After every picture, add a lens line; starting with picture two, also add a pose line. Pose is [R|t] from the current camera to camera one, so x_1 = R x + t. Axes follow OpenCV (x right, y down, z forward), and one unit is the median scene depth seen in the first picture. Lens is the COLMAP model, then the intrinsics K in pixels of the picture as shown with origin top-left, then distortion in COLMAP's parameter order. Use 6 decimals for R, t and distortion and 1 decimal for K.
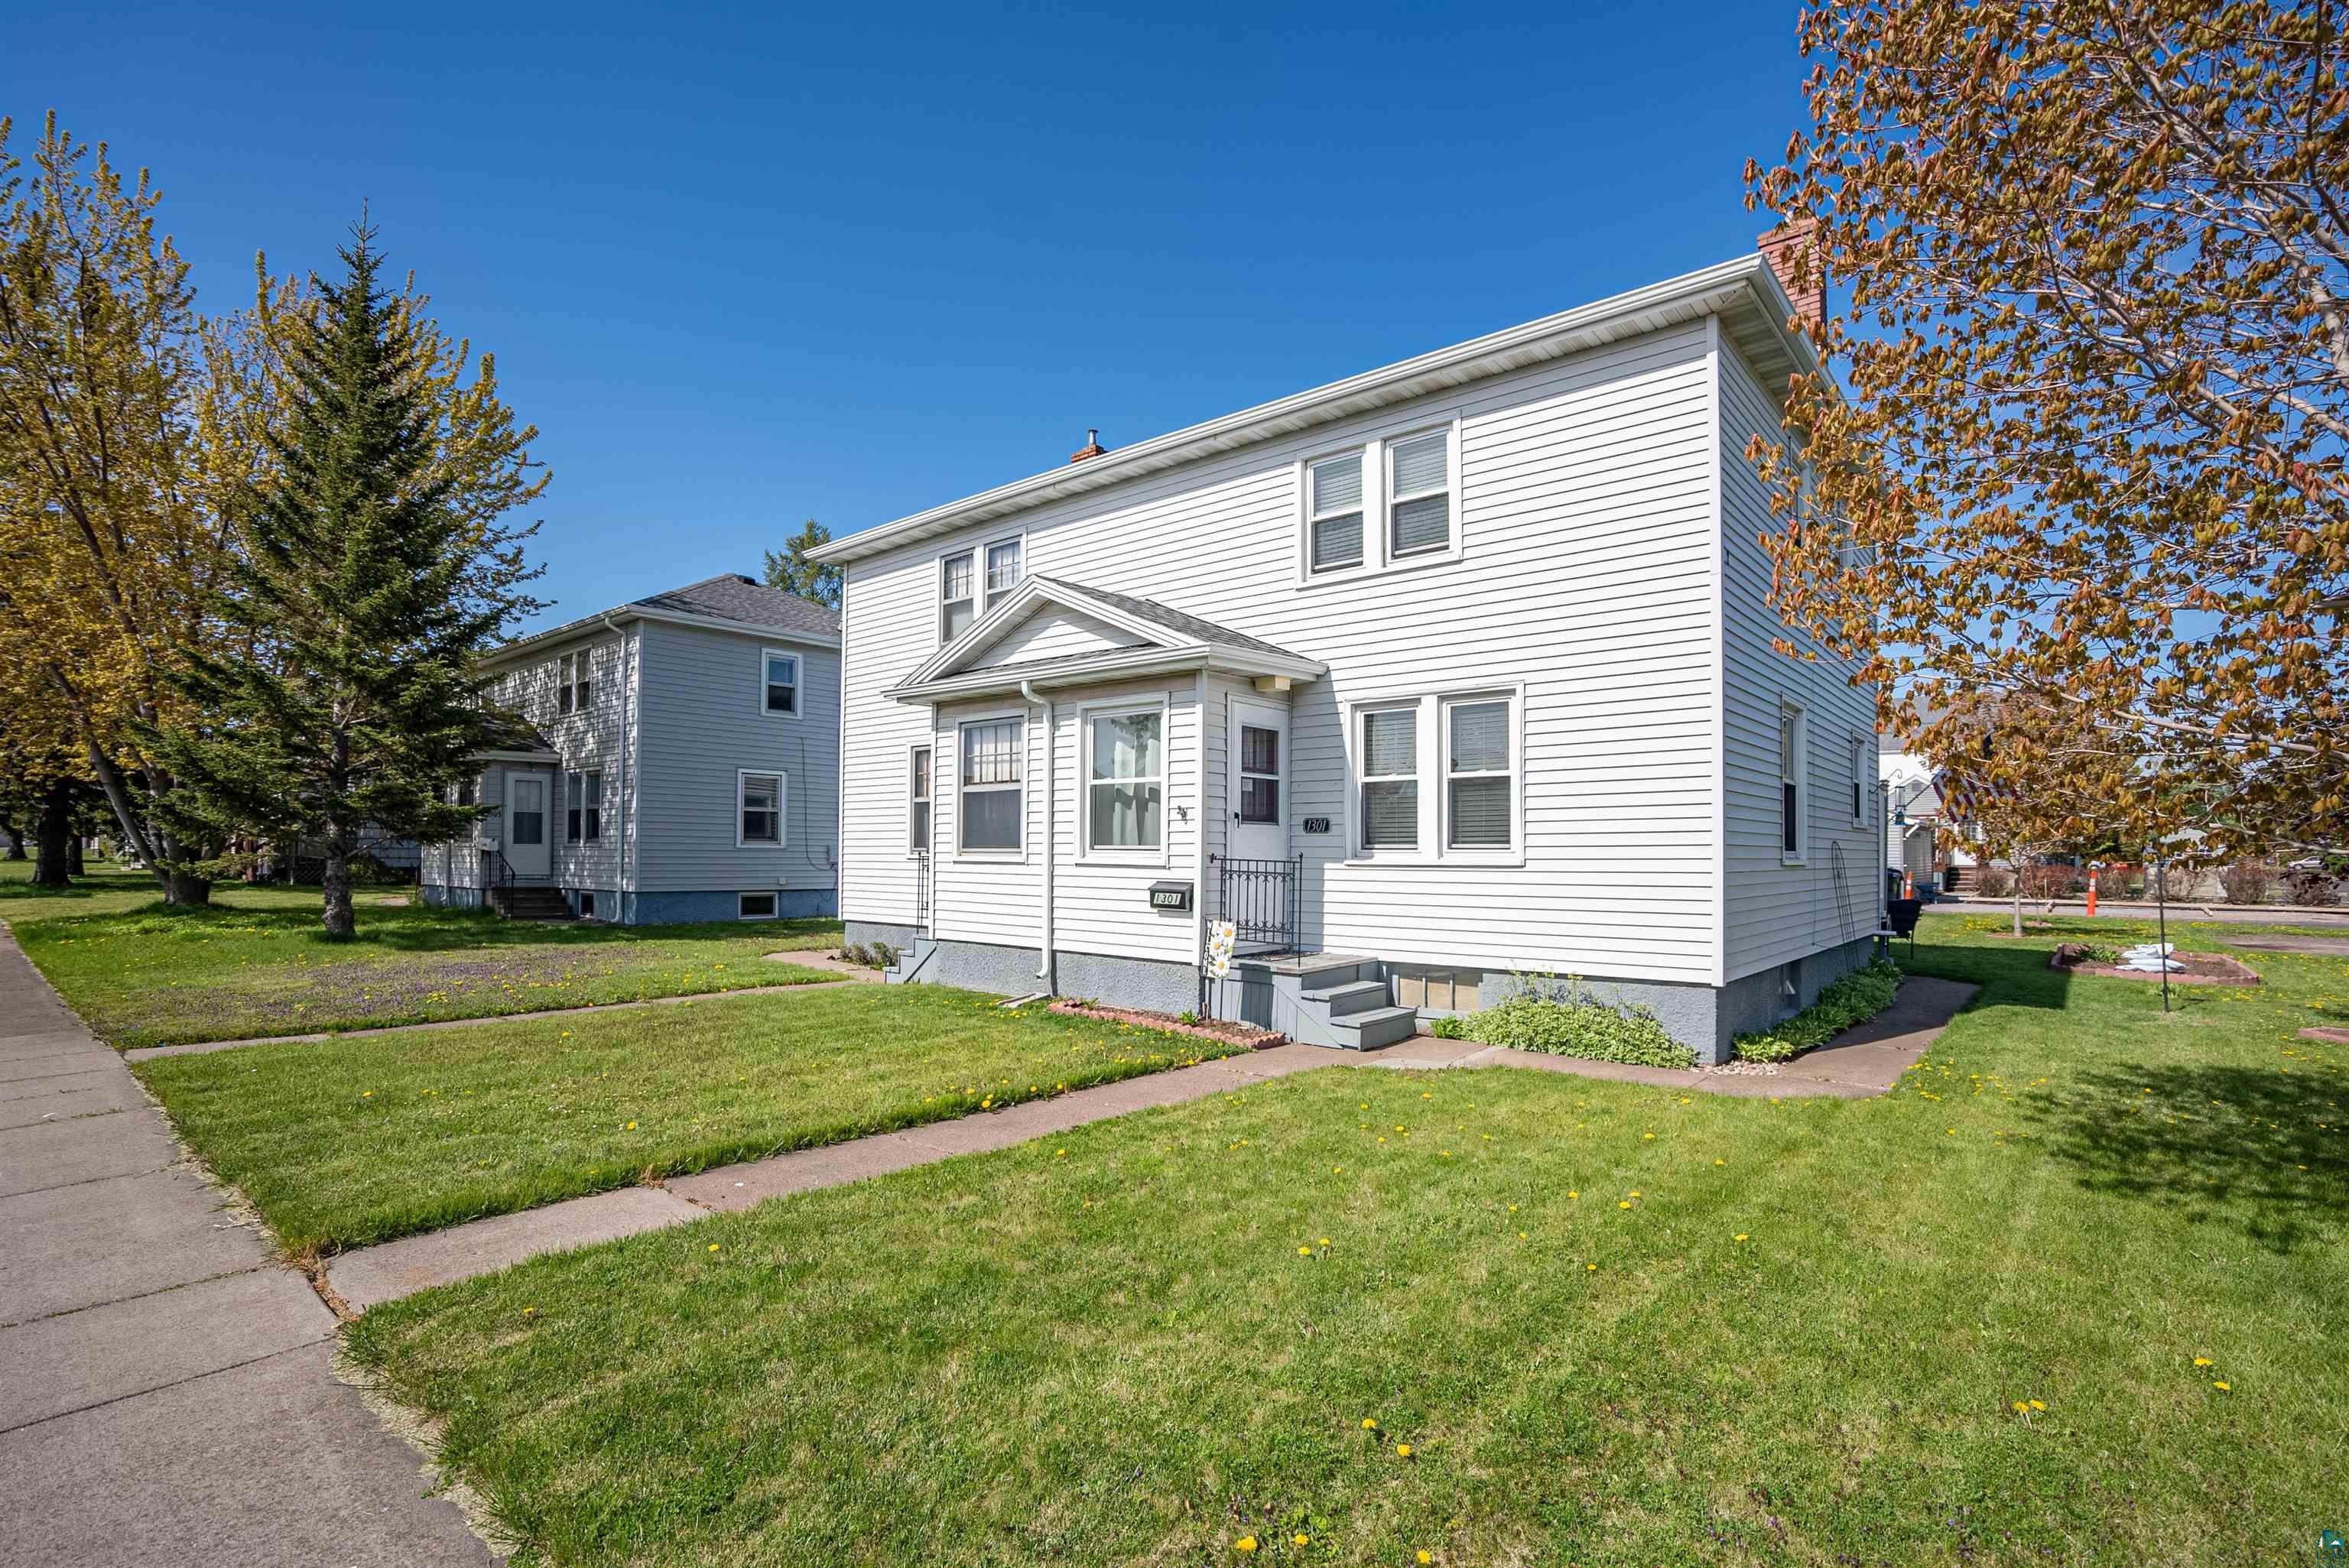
lens RADIAL K [[1109.5, 0, 1174.5], [0, 1109.5, 784.0], [0, 0, 1]] dist [-0.031378, 0.000243]
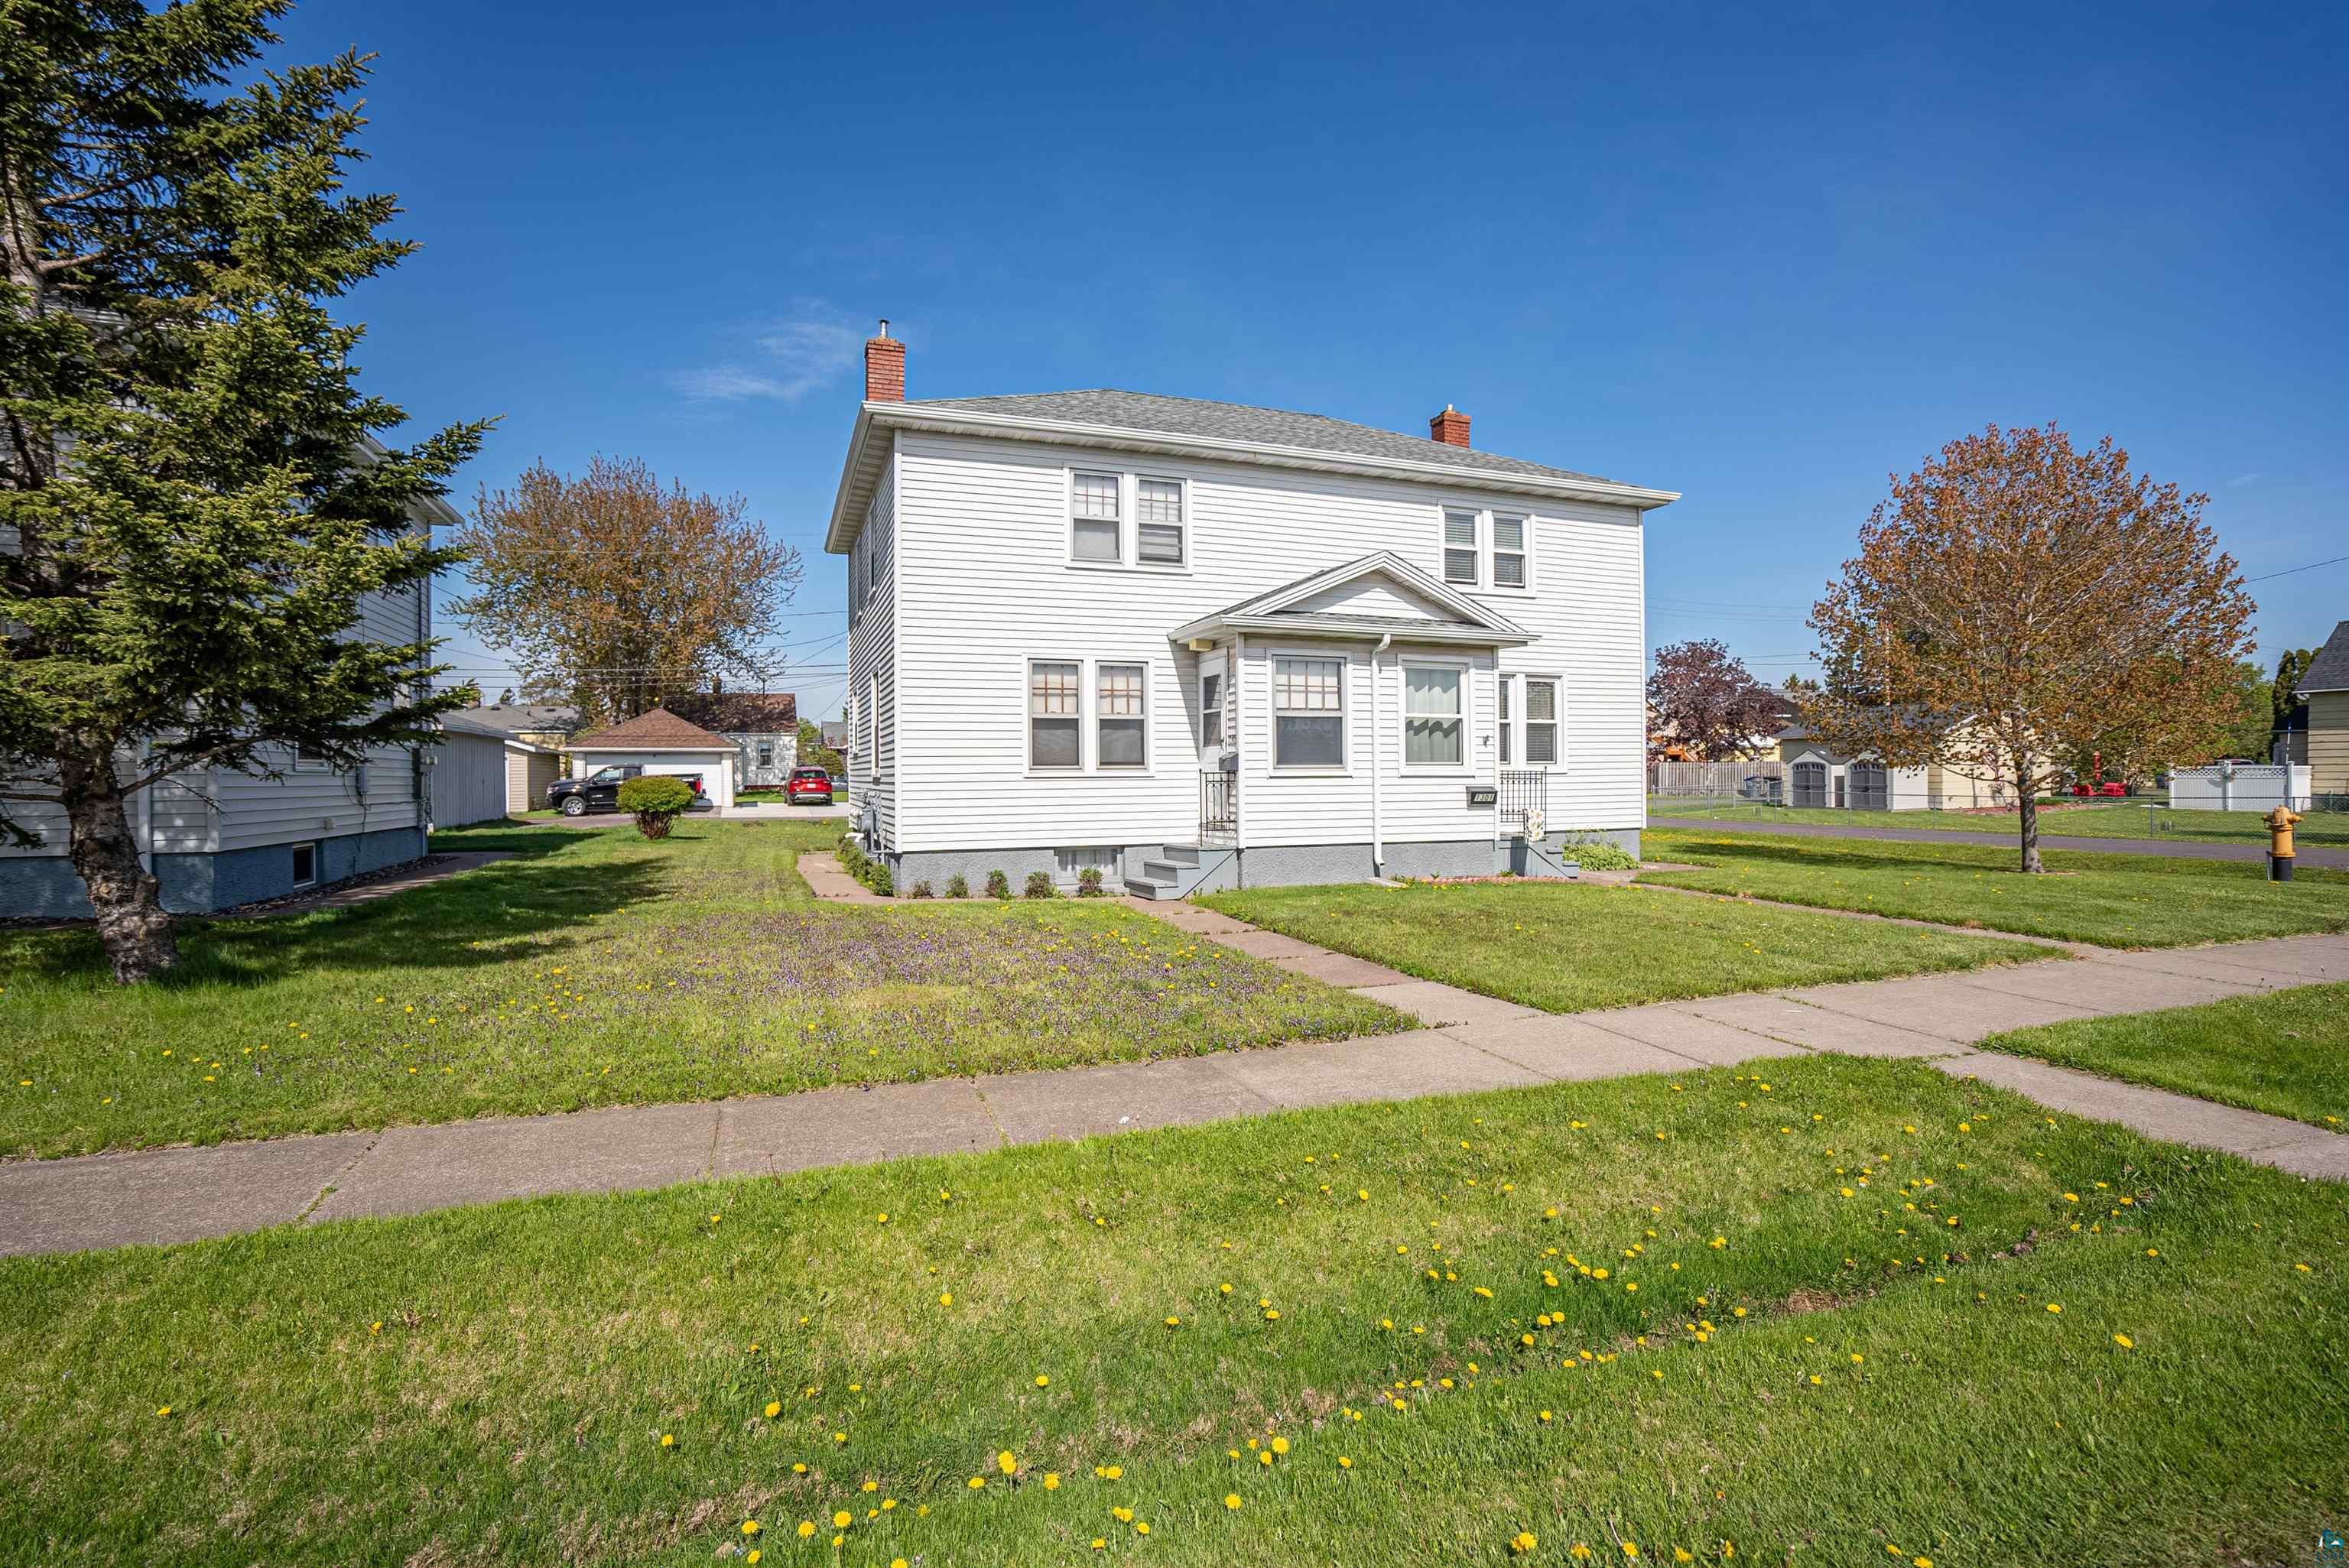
lens RADIAL K [[1109.5, 0, 1174.5], [0, 1109.5, 784.0], [0, 0, 1]] dist [-0.031378, 0.000243]
pose [[0.459162, -0.015487, 0.888218, -1.473971], [-0.037705, 0.998607, 0.036903, 0.044447], [-0.887552, -0.050435, 0.457939, 0.661243]]
